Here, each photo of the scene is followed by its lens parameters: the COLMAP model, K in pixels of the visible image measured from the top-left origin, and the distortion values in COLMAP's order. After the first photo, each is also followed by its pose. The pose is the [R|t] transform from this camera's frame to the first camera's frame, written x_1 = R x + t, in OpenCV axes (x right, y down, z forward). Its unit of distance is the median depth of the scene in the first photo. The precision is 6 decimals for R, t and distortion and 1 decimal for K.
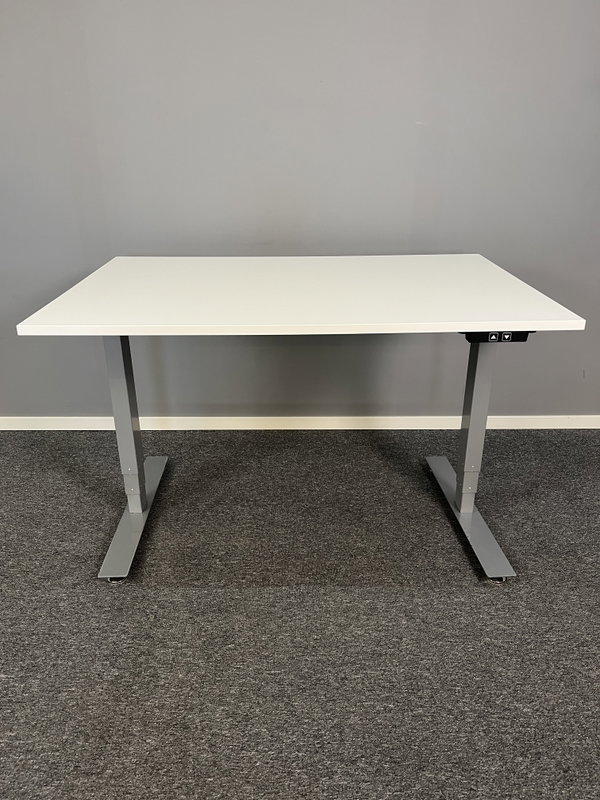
lens RADIAL K [[603.7, 0, 300.0], [0, 603.7, 400.0], [0, 0, 1]] dist [0.112997, -0.146310]
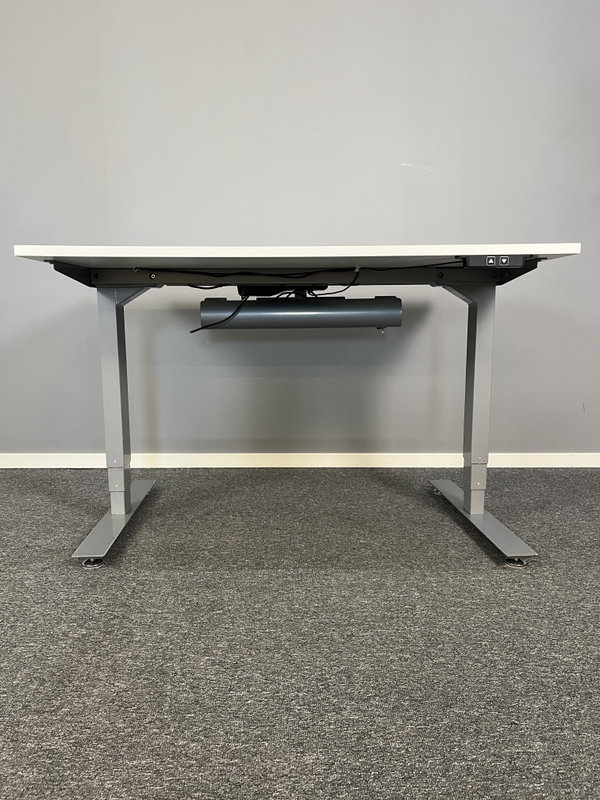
lens RADIAL K [[603.7, 0, 300.0], [0, 603.7, 400.0], [0, 0, 1]] dist [0.112997, -0.146310]
pose [[0.999929, -0.002858, 0.011541, -0.006806], [0.005763, 0.965547, -0.260167, 0.311323], [-0.010400, 0.260215, 0.965495, 0.078046]]
